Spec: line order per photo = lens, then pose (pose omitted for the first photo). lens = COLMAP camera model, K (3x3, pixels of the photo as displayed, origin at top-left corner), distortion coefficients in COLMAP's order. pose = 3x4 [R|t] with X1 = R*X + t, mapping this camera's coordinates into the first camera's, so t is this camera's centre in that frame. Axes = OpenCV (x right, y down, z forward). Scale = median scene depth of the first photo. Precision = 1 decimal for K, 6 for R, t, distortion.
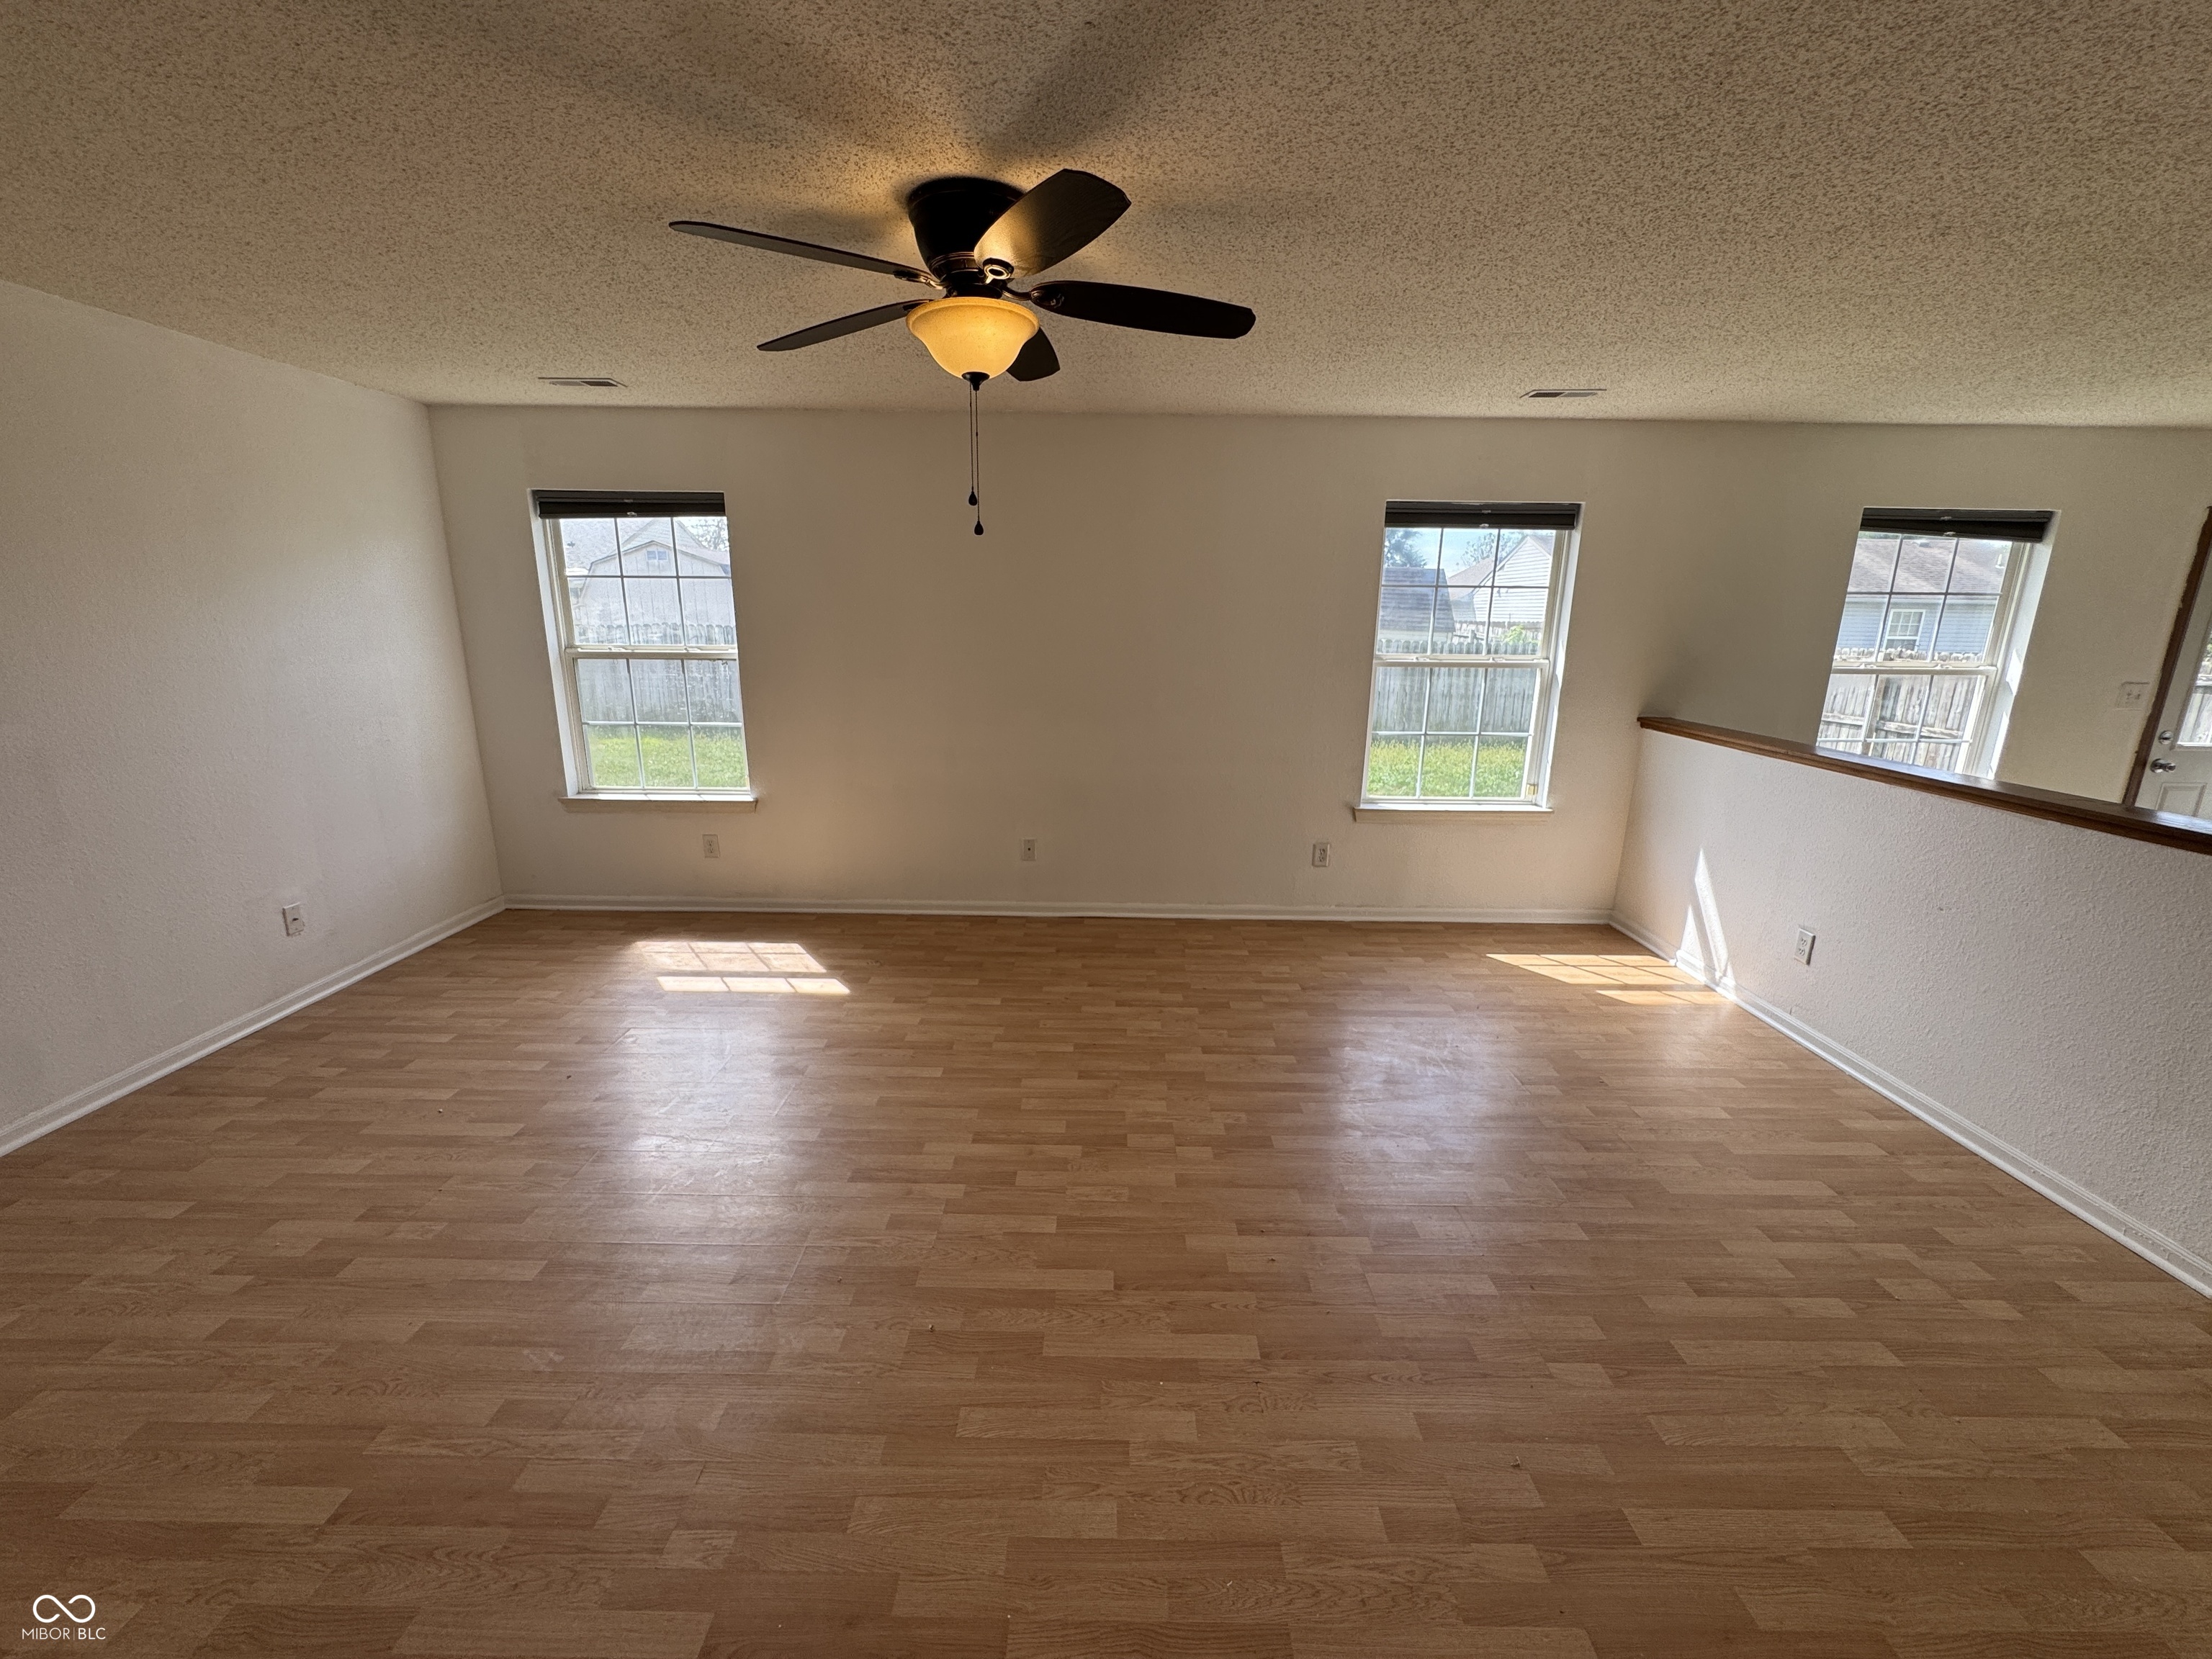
lens RADIAL K [[885.0, 0, 1104.8], [0, 885.0, 830.5], [0, 0, 1]] dist [-0.004068, 0.000397]
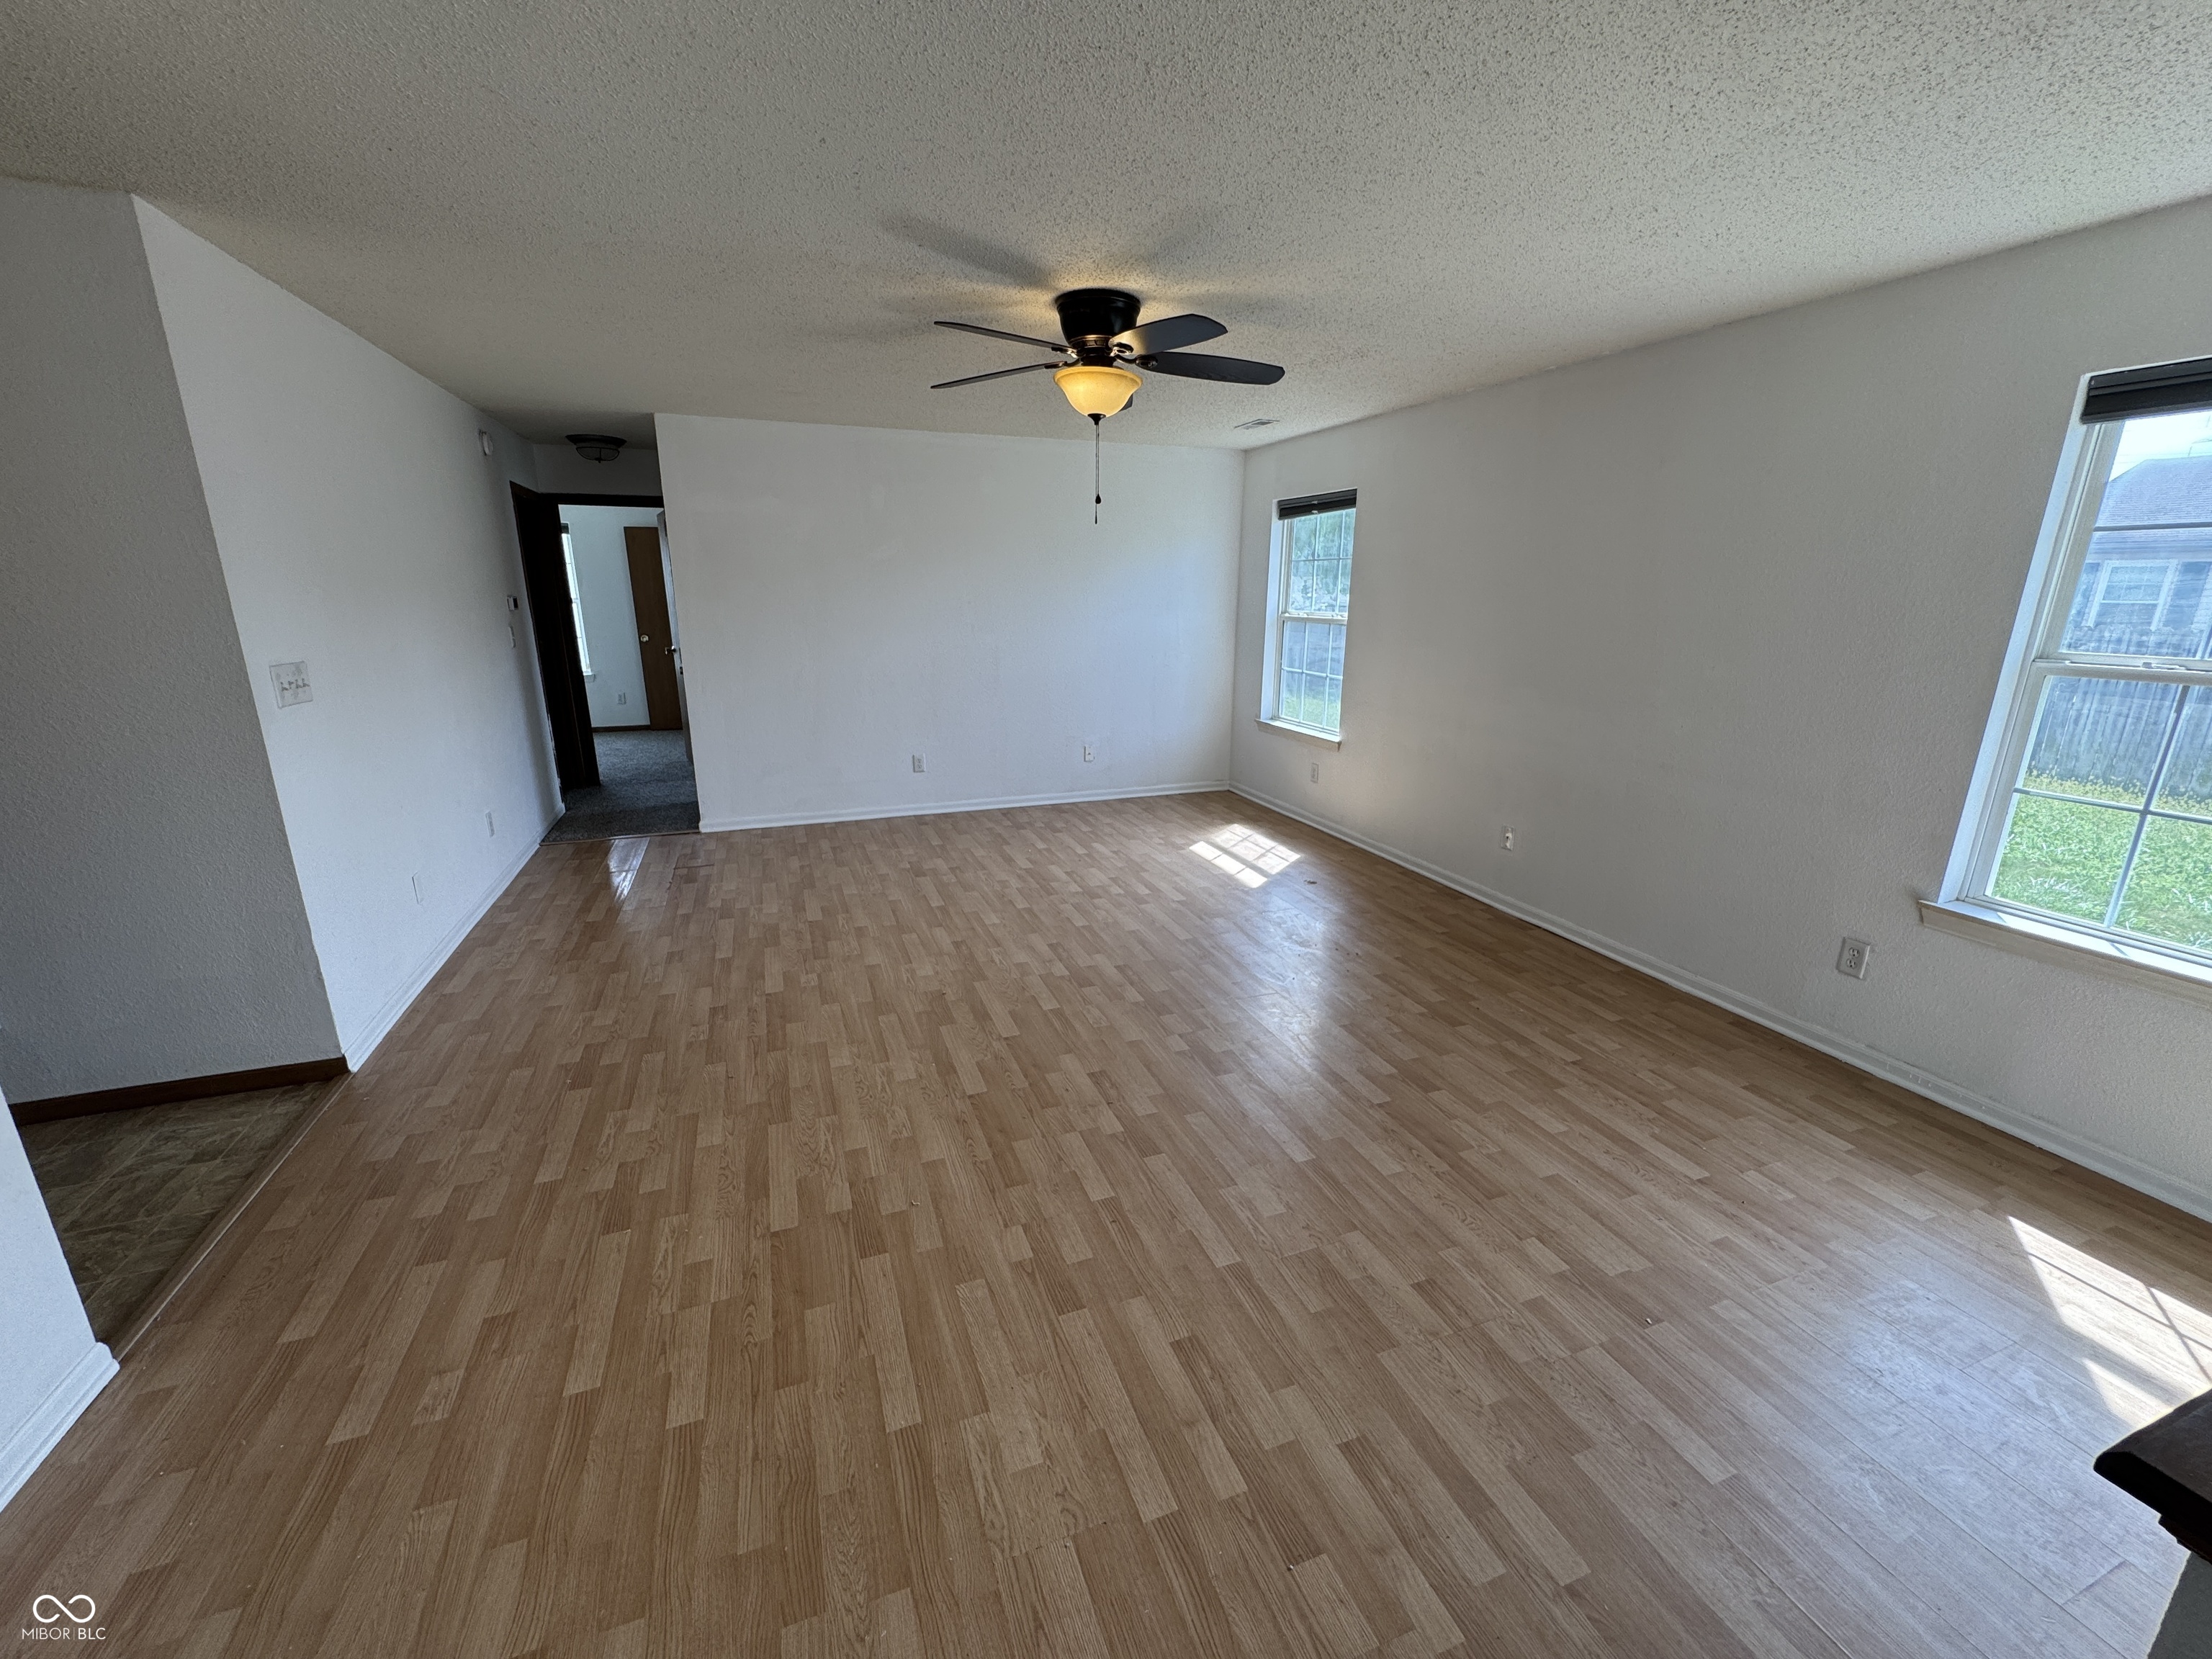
lens RADIAL K [[885.0, 0, 1104.8], [0, 885.0, 830.5], [0, 0, 1]] dist [-0.004068, 0.000397]
pose [[0.359481, 0.240302, -0.901681, 0.679583], [-0.227800, 0.959638, 0.164929, -0.048678], [0.904920, 0.146114, 0.399712, 0.263374]]
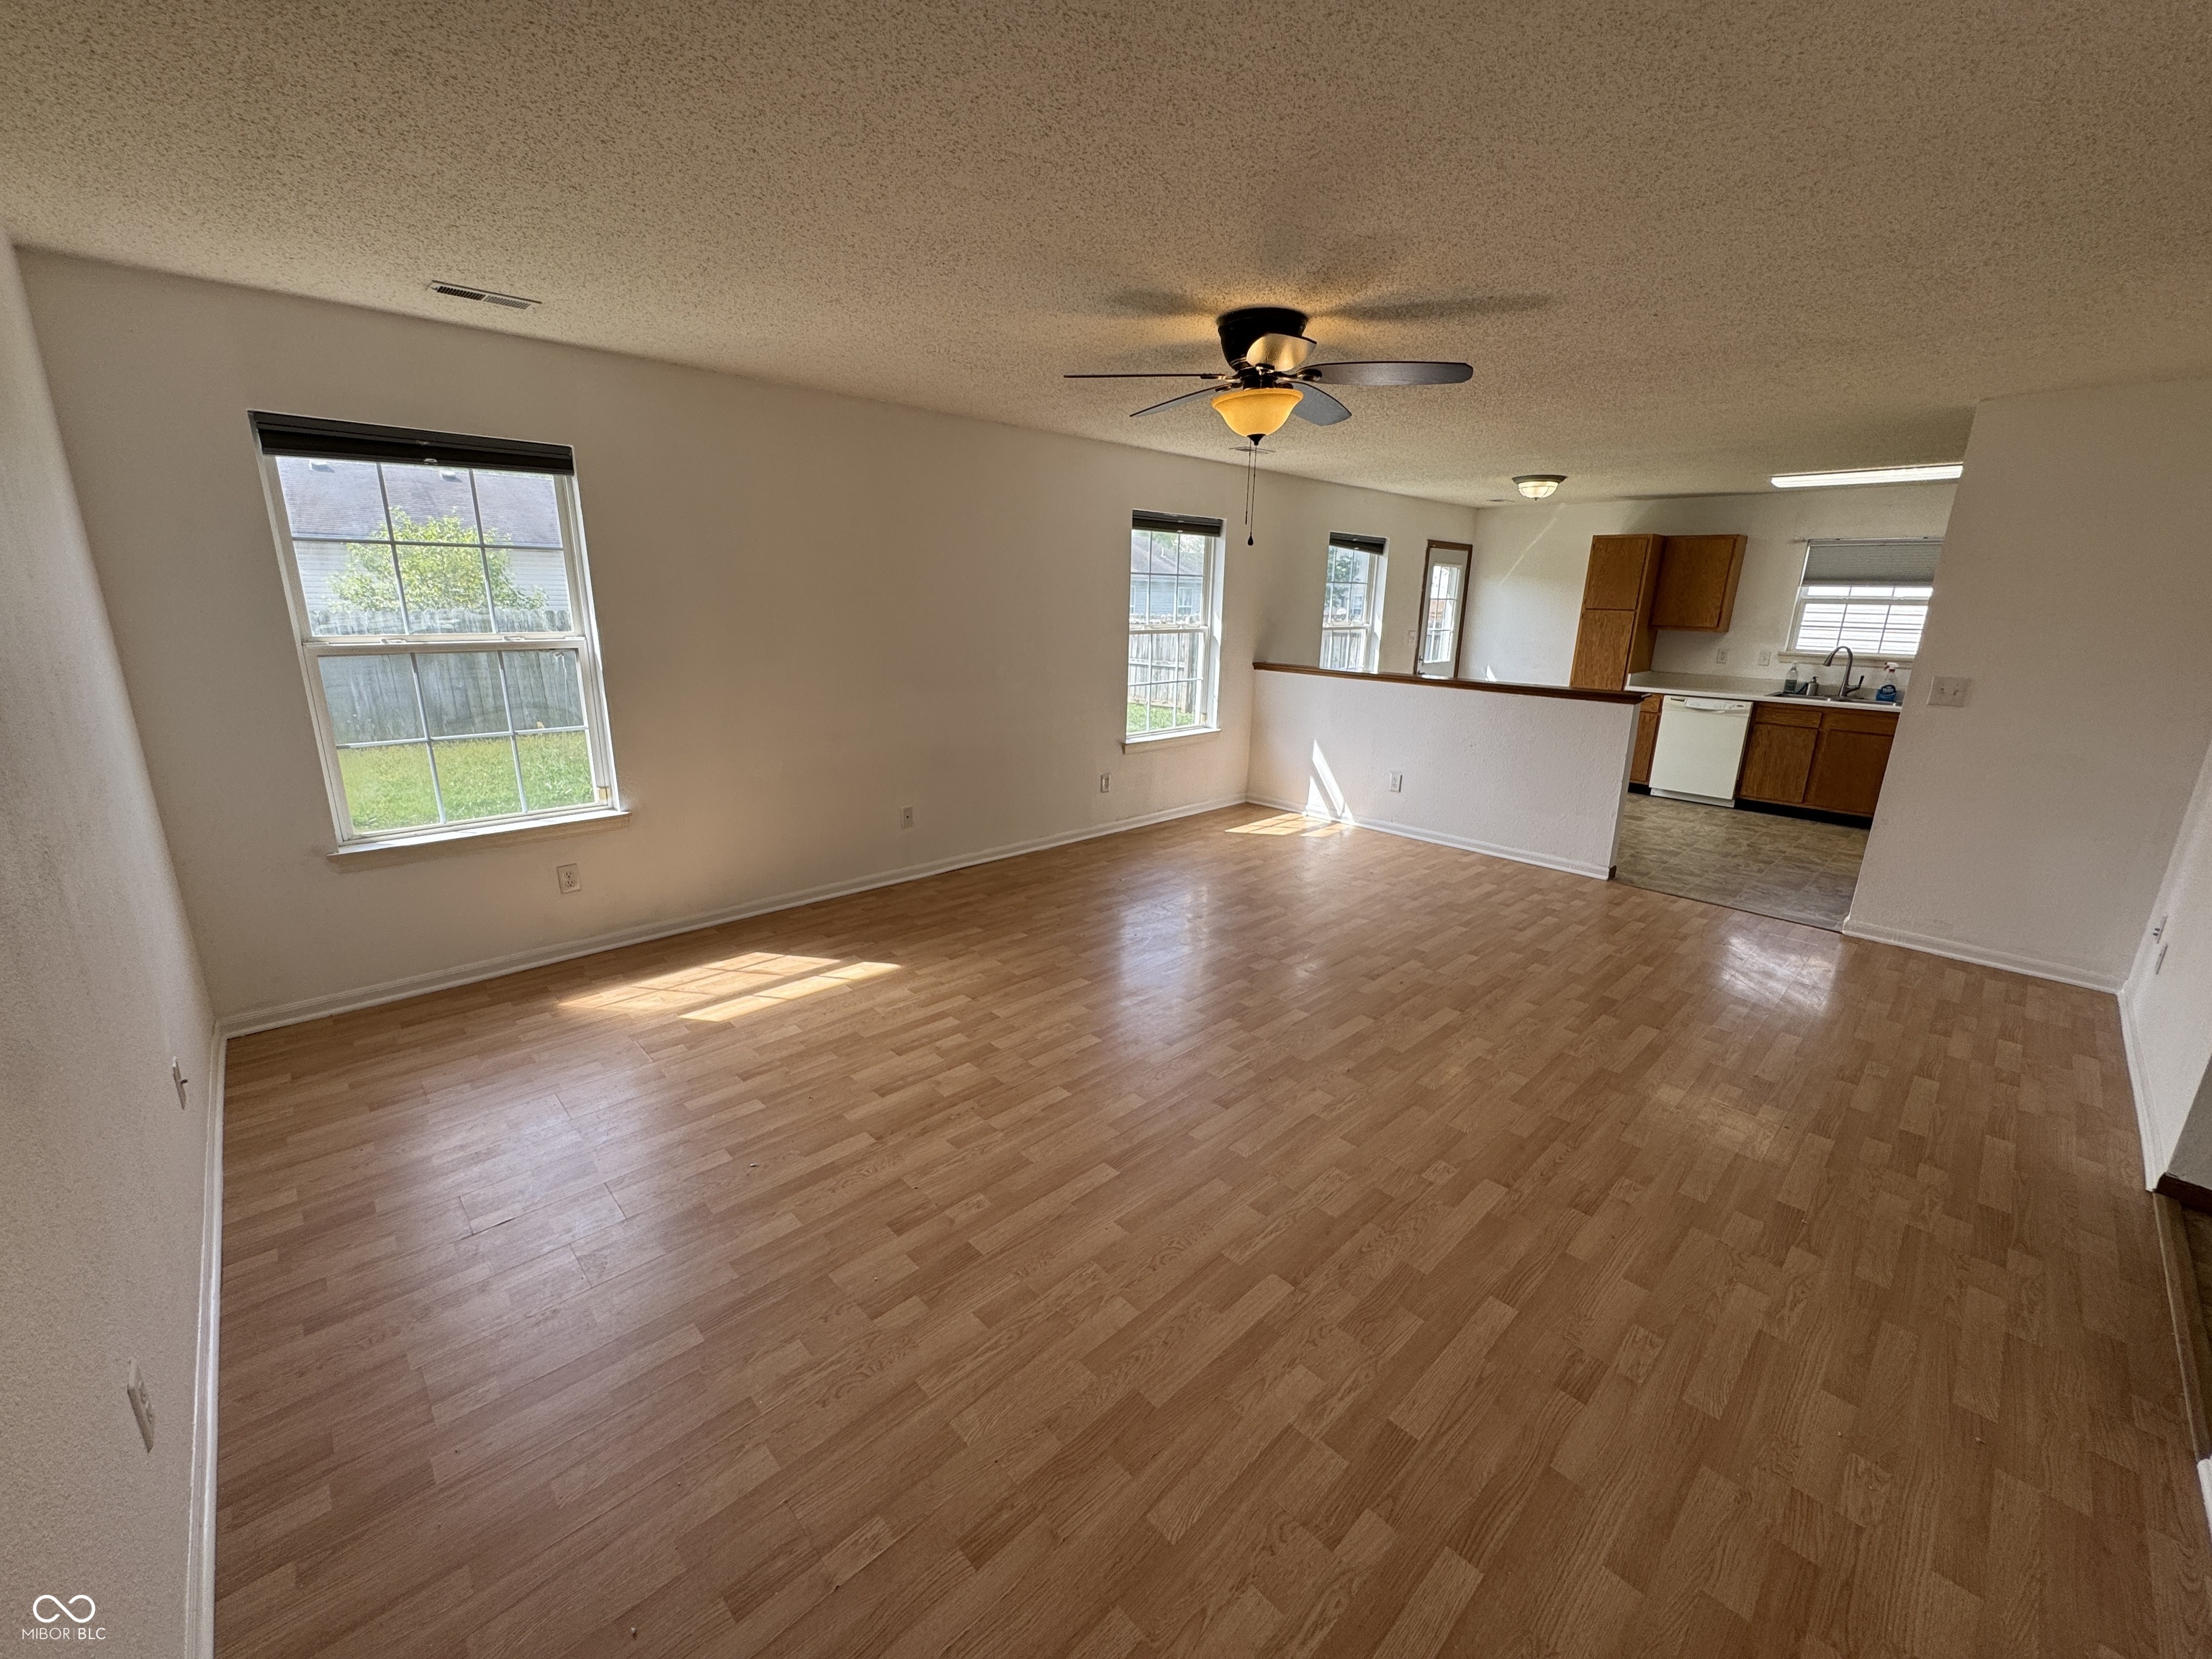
lens RADIAL K [[885.0, 0, 1104.8], [0, 885.0, 830.5], [0, 0, 1]] dist [-0.004068, 0.000397]
pose [[0.719096, -0.178416, 0.671617, -0.706929], [0.157683, 0.983162, 0.092348, -0.026327], [-0.676784, 0.039495, 0.735121, 0.066391]]
